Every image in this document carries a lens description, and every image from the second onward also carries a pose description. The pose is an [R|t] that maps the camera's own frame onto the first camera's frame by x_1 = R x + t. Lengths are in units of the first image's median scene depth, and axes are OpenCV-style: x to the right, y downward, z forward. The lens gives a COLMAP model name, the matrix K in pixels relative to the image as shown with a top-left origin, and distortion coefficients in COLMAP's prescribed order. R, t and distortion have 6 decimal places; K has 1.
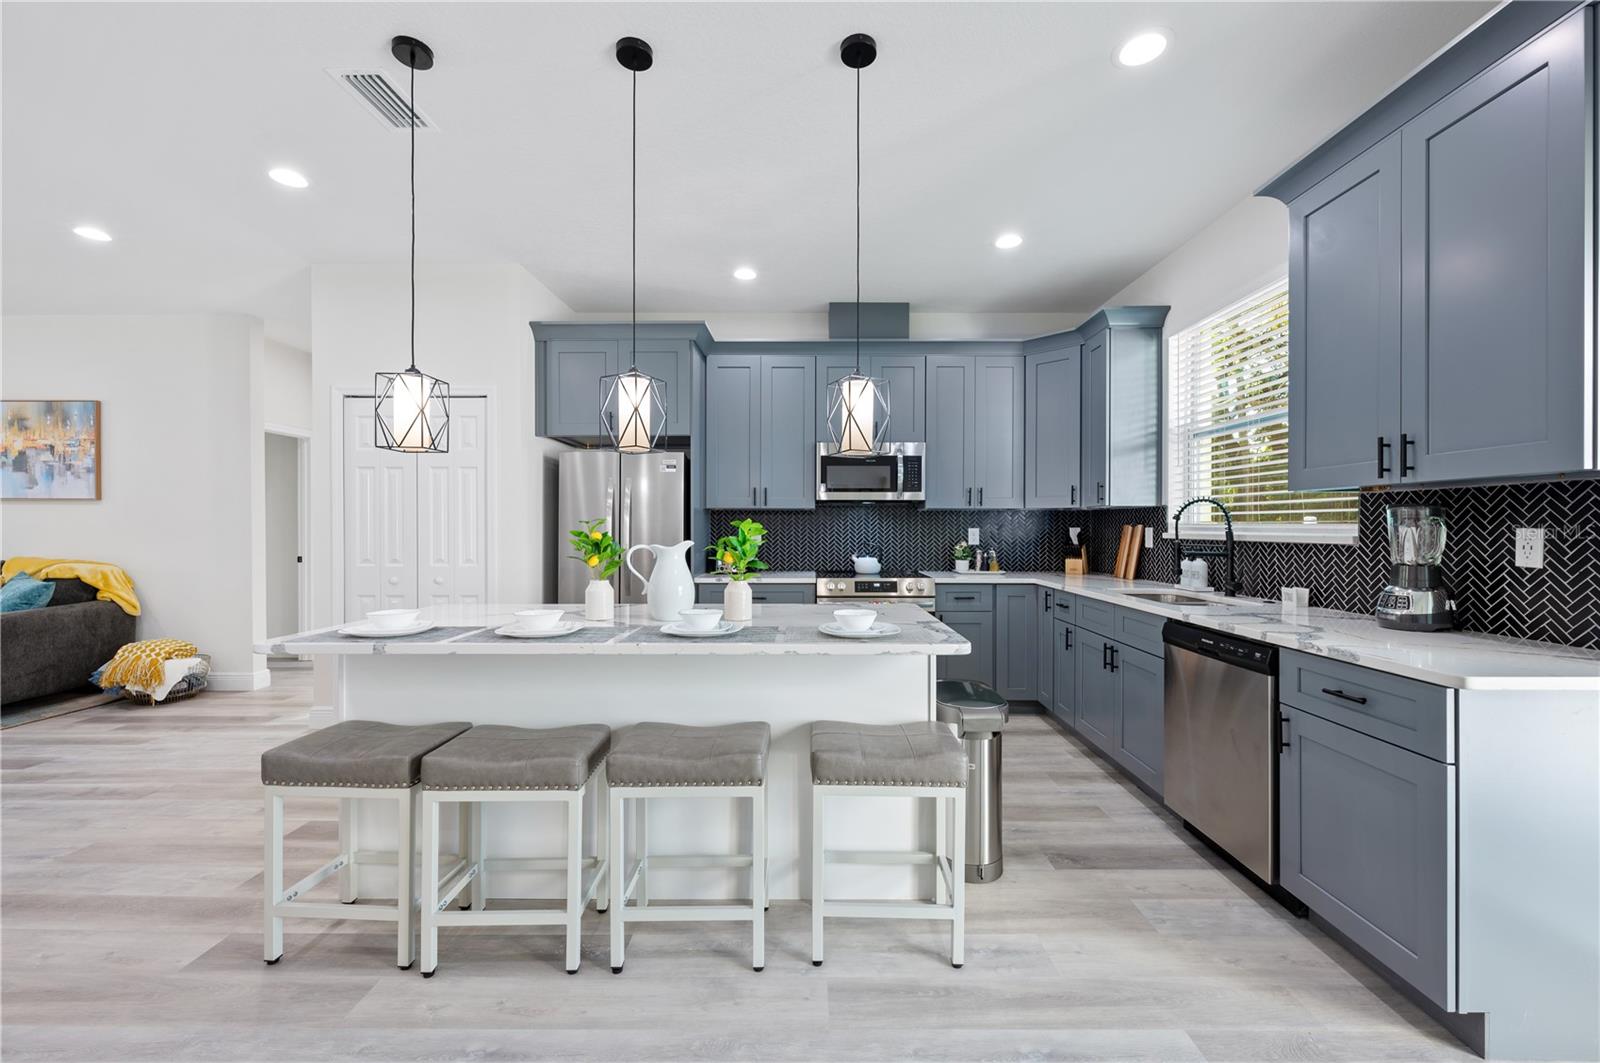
lens RADIAL K [[631.9, 0, 800.0], [0, 631.9, 531.5], [0, 0, 1]] dist [-0.001356, -0.000140]
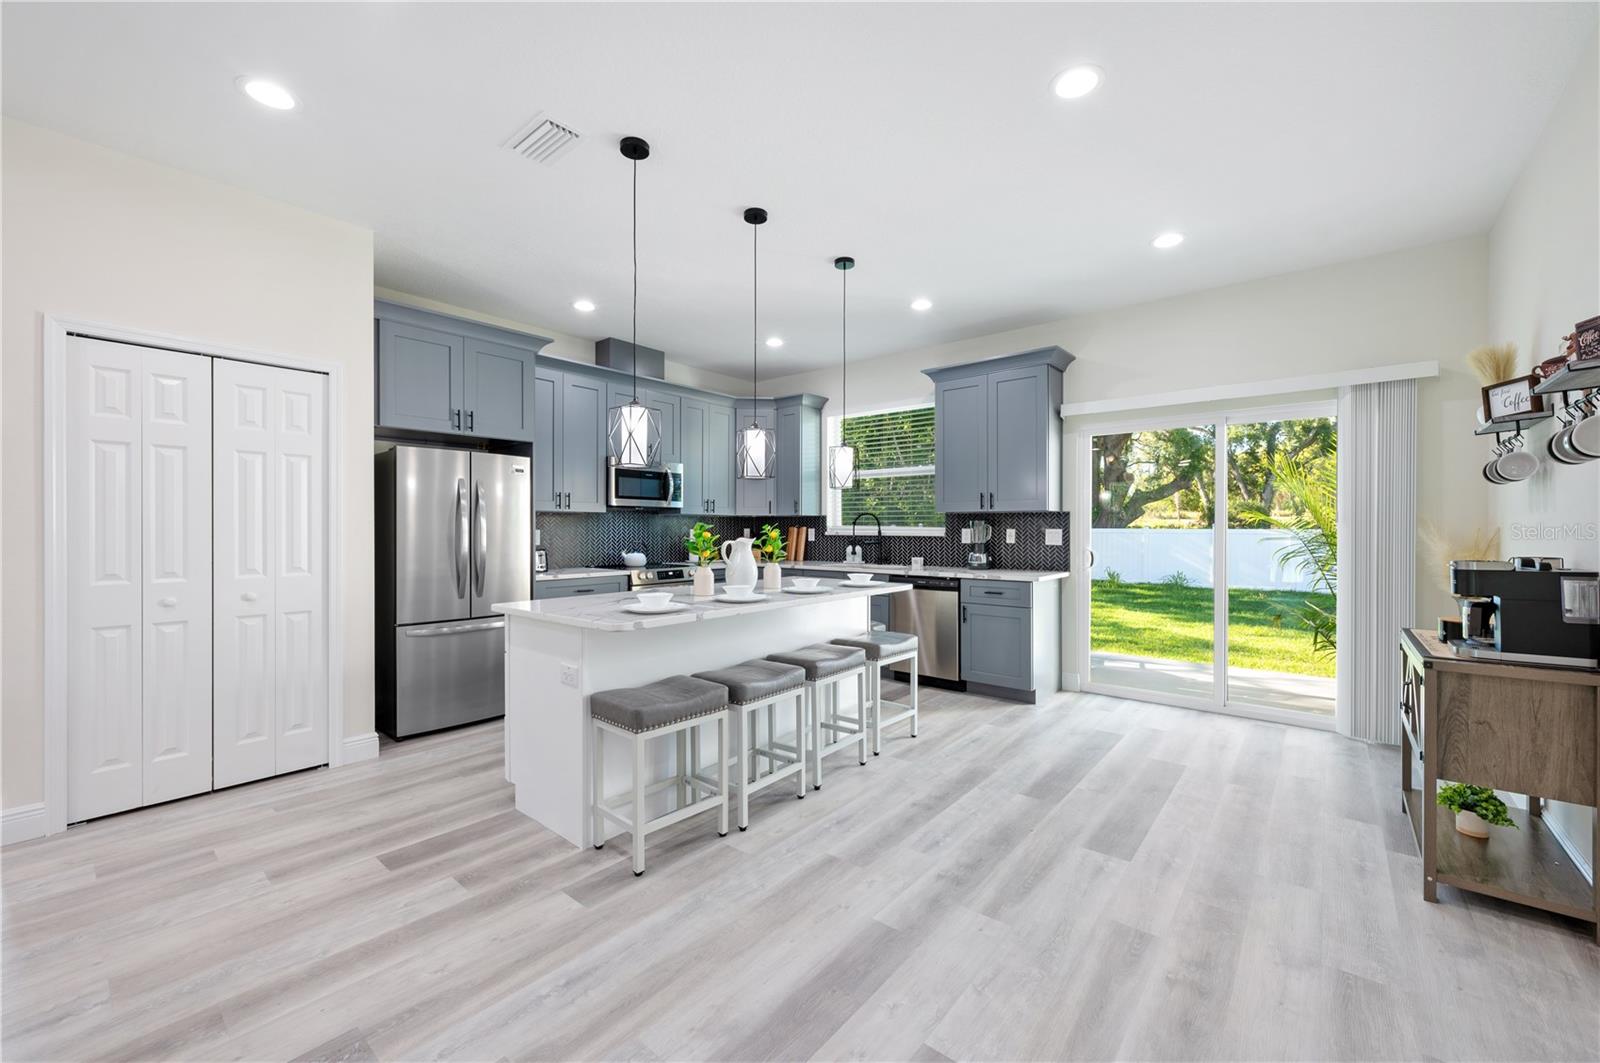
lens RADIAL K [[631.9, 0, 800.0], [0, 631.9, 531.5], [0, 0, 1]] dist [-0.001356, -0.000140]
pose [[0.637491, -0.003253, 0.770451, -0.749658], [0.004523, 0.999990, 0.000479, 0.000042], [-0.770444, 0.003180, 0.637500, -0.024398]]
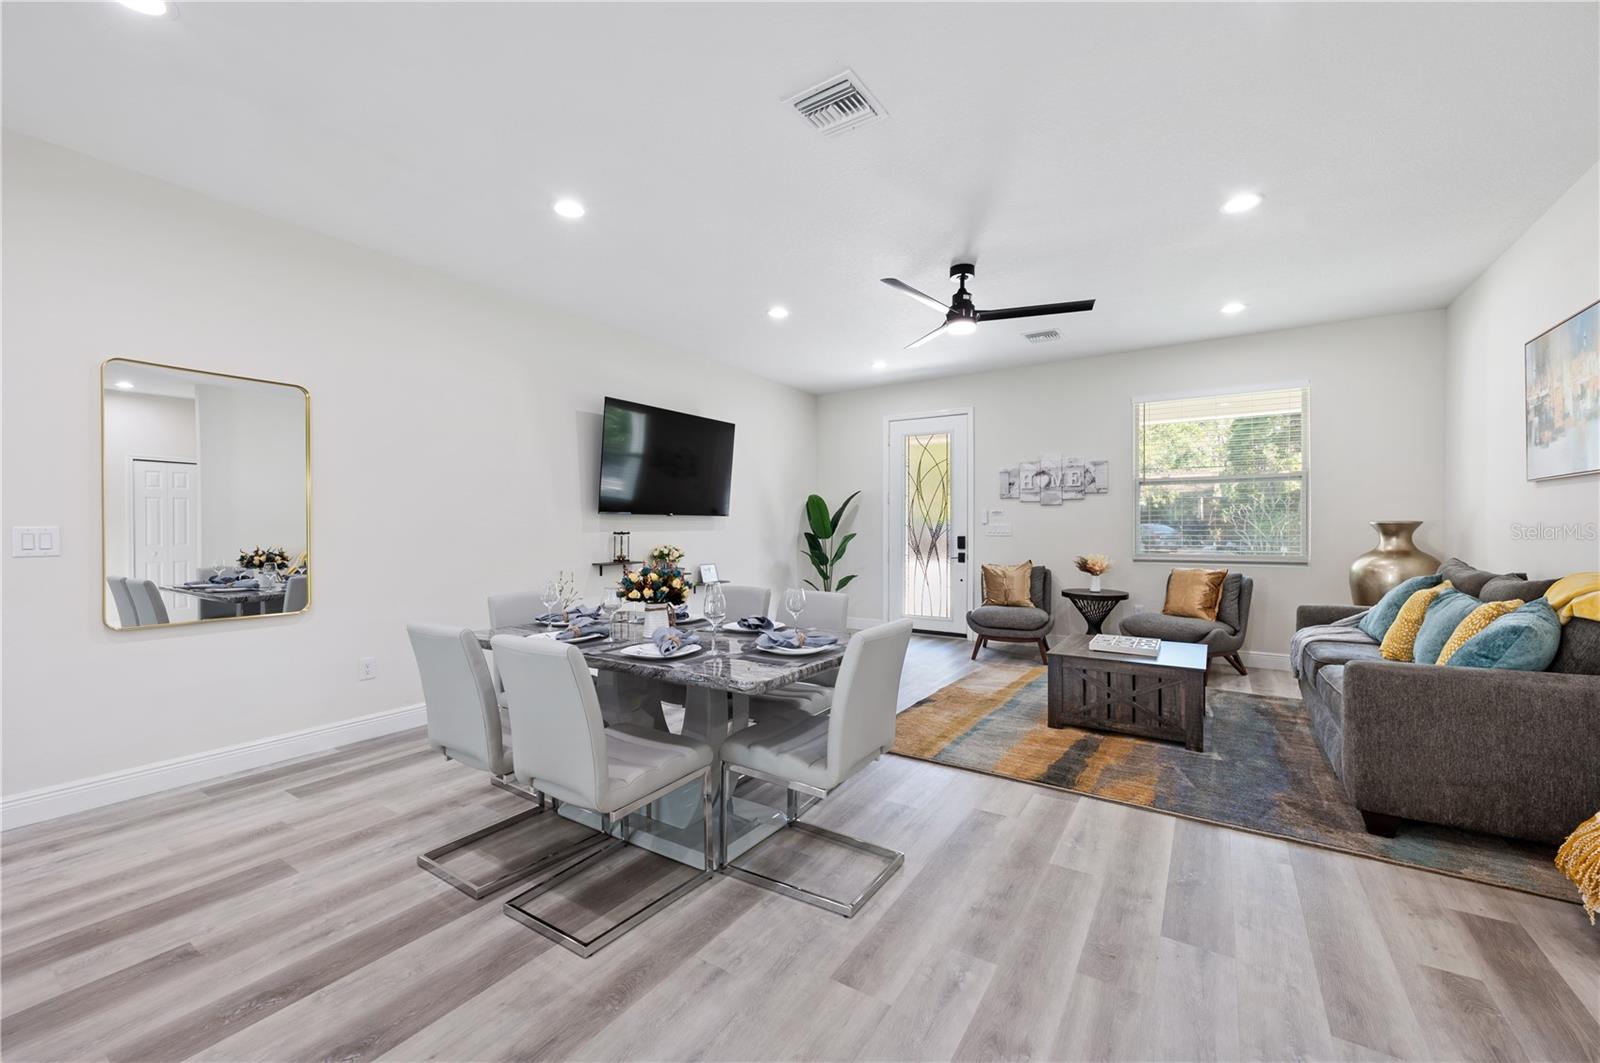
lens RADIAL K [[631.9, 0, 800.0], [0, 631.9, 531.5], [0, 0, 1]] dist [-0.001356, -0.000140]
pose [[-0.543426, 0.008560, -0.839414, -0.468409], [-0.001109, 0.999940, 0.010914, -0.004013], [0.839456, 0.006862, -0.543384, 0.874823]]
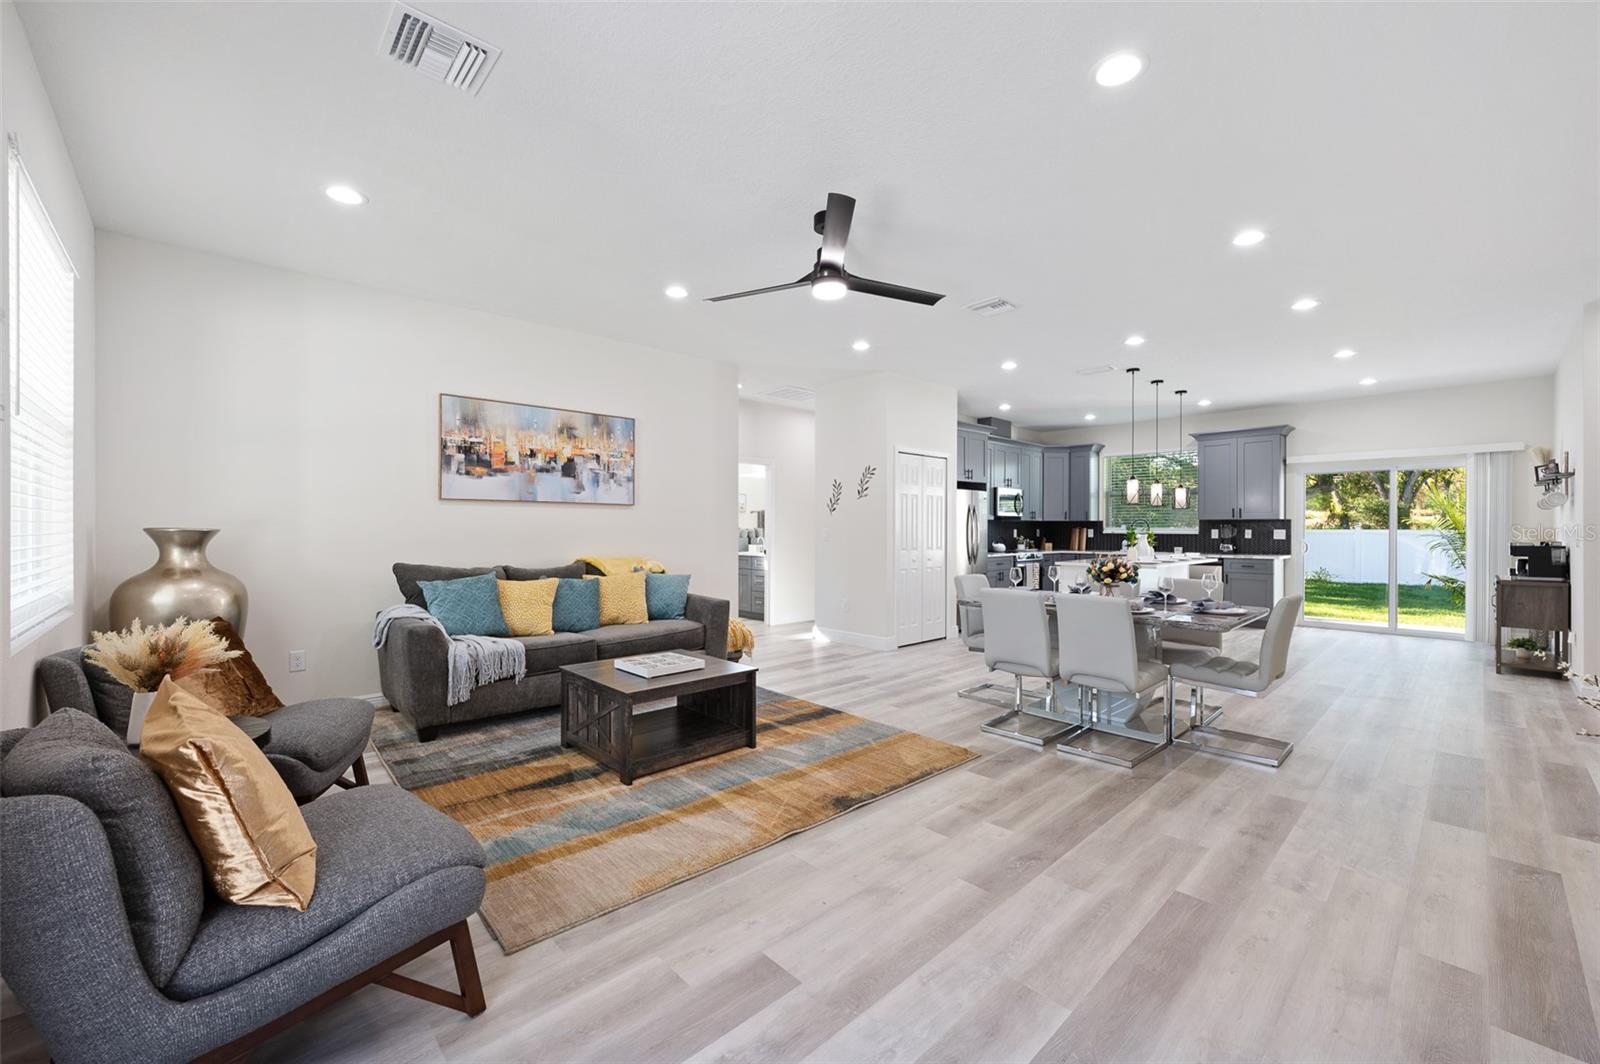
lens RADIAL K [[631.9, 0, 800.0], [0, 631.9, 532.0], [0, 0, 1]] dist [-0.001356, -0.000140]
pose [[0.729443, -0.003486, 0.684033, -2.093198], [0.003616, 0.999993, 0.001240, -0.002671], [-0.684033, 0.001569, 0.729450, -0.056353]]
